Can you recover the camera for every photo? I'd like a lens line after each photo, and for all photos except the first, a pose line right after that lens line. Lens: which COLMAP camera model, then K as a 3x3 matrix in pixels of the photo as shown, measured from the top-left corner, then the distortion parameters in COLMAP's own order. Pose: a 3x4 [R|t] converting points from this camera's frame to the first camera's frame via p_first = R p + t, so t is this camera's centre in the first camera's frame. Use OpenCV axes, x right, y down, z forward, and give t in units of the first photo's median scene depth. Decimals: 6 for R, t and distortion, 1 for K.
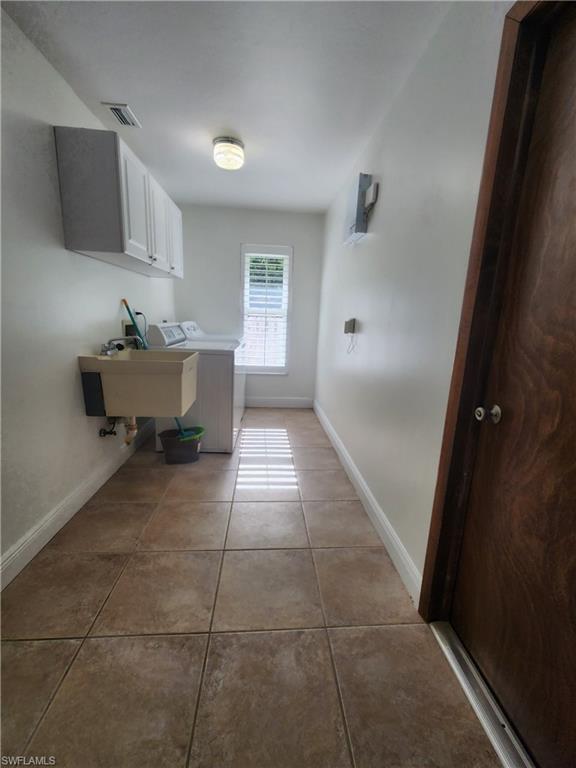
lens RADIAL K [[314.7, 0, 285.5], [0, 314.7, 380.6], [0, 0, 1]] dist [0.005588, -0.002102]
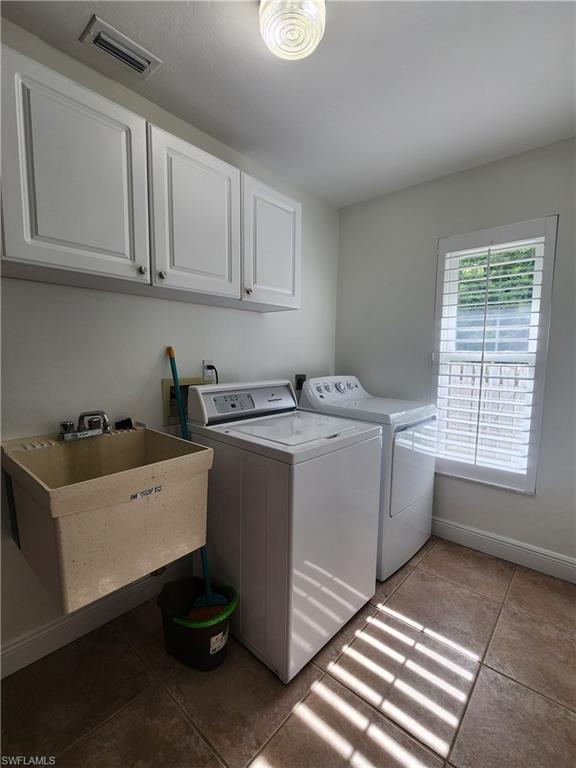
lens RADIAL K [[336.5, 0, 295.5], [0, 336.5, 386.7], [0, 0, 1]] dist [0.003807, -0.001169]
pose [[0.713950, 0.037165, -0.699210, 0.098332], [-0.126410, 0.989024, -0.076504, -0.095437], [0.688692, 0.143007, 0.710811, 0.422002]]
